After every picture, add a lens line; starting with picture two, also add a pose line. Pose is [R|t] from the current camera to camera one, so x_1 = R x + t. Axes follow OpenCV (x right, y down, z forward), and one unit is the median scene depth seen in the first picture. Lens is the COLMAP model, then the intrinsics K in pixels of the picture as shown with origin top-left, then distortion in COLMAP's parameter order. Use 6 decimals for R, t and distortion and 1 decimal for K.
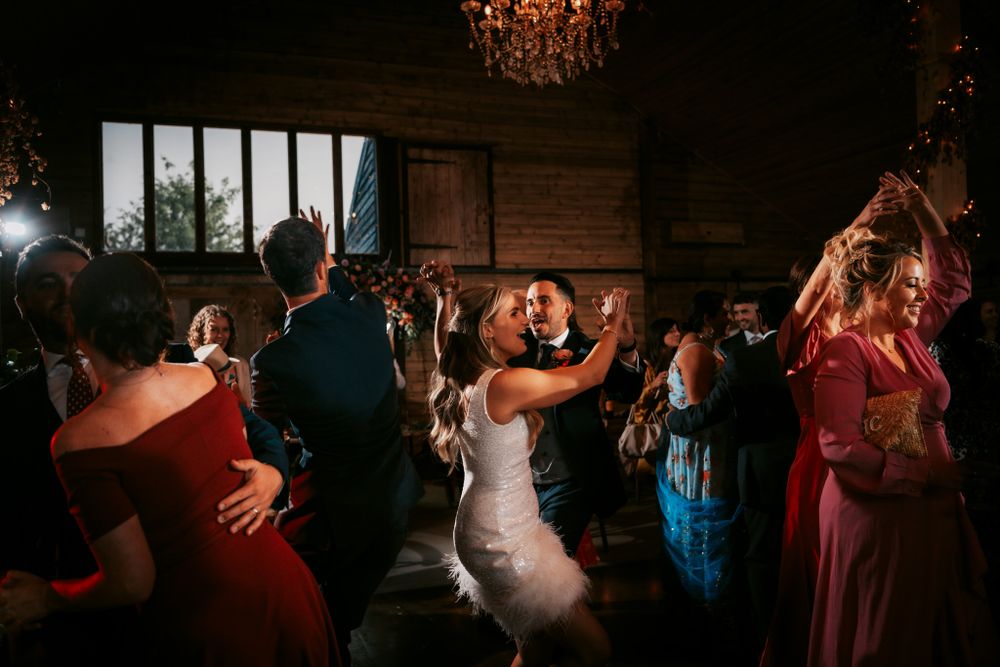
lens RADIAL K [[827.5, 0, 500.0], [0, 827.5, 333.5], [0, 0, 1]] dist [-0.008763, -0.005024]
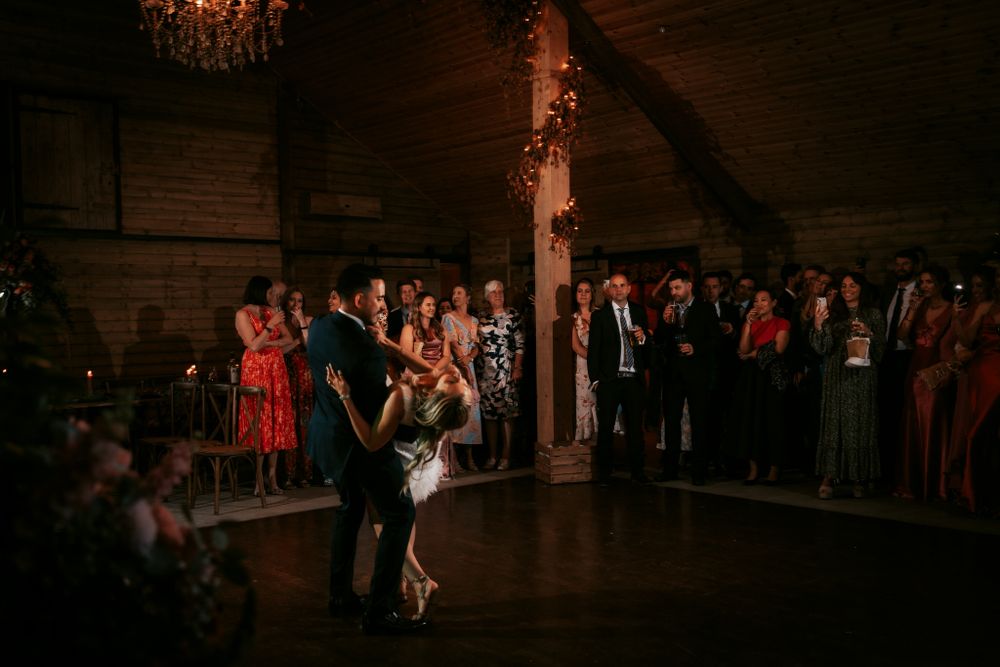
lens RADIAL K [[989.0, 0, 461.7], [0, 989.0, 355.1], [0, 0, 1]] dist [-0.005489, -0.017704]
pose [[0.928665, -0.003237, 0.370905, -0.064072], [-0.014536, 0.998876, 0.045113, 0.000844], [-0.370634, -0.047287, 0.927574, -0.166617]]
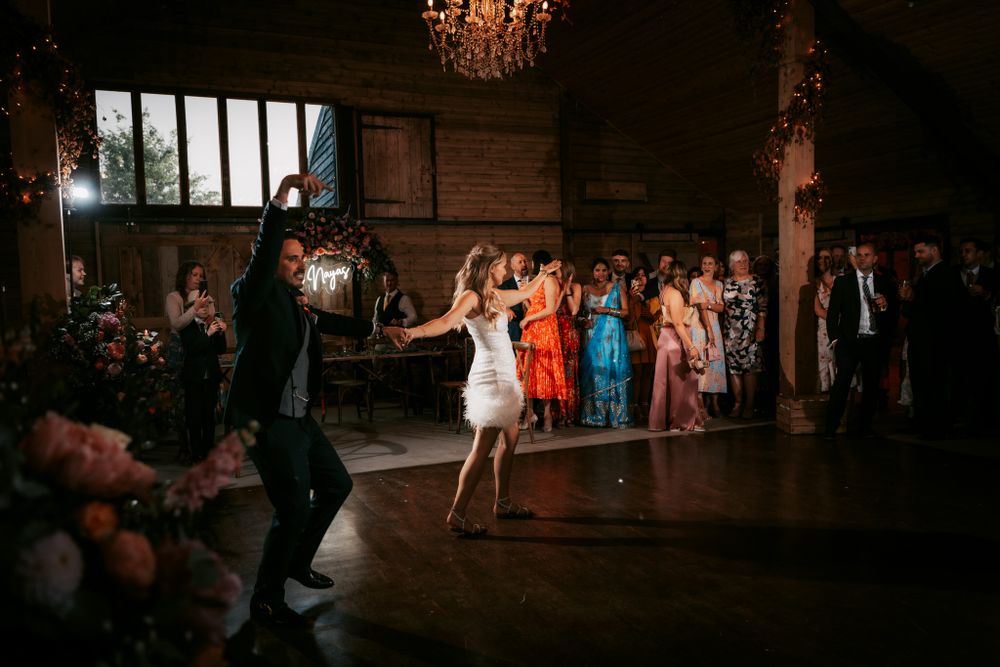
lens RADIAL K [[773.9, 0, 482.8], [0, 773.9, 335.5], [0, 0, 1]] dist [-0.002183, -0.003713]
pose [[0.997380, -0.003378, 0.072265, -0.021933], [-0.002086, 0.997151, 0.075408, 0.001040], [-0.072313, -0.075362, 0.994531, -0.112327]]
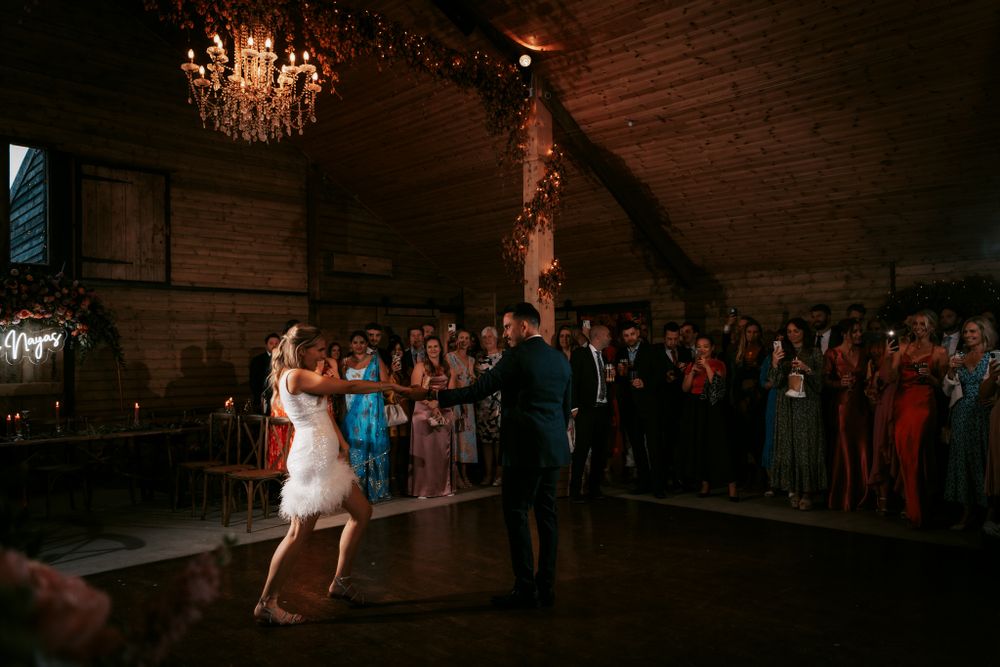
lens RADIAL K [[762.1, 0, 518.6], [0, 762.1, 342.8], [0, 0, 1]] dist [-0.003581, -0.008644]
pose [[0.889351, 0.022657, 0.456664, -0.054974], [-0.018803, 0.999739, -0.012983, 0.000968], [-0.456839, 0.002960, 0.889544, -0.092632]]
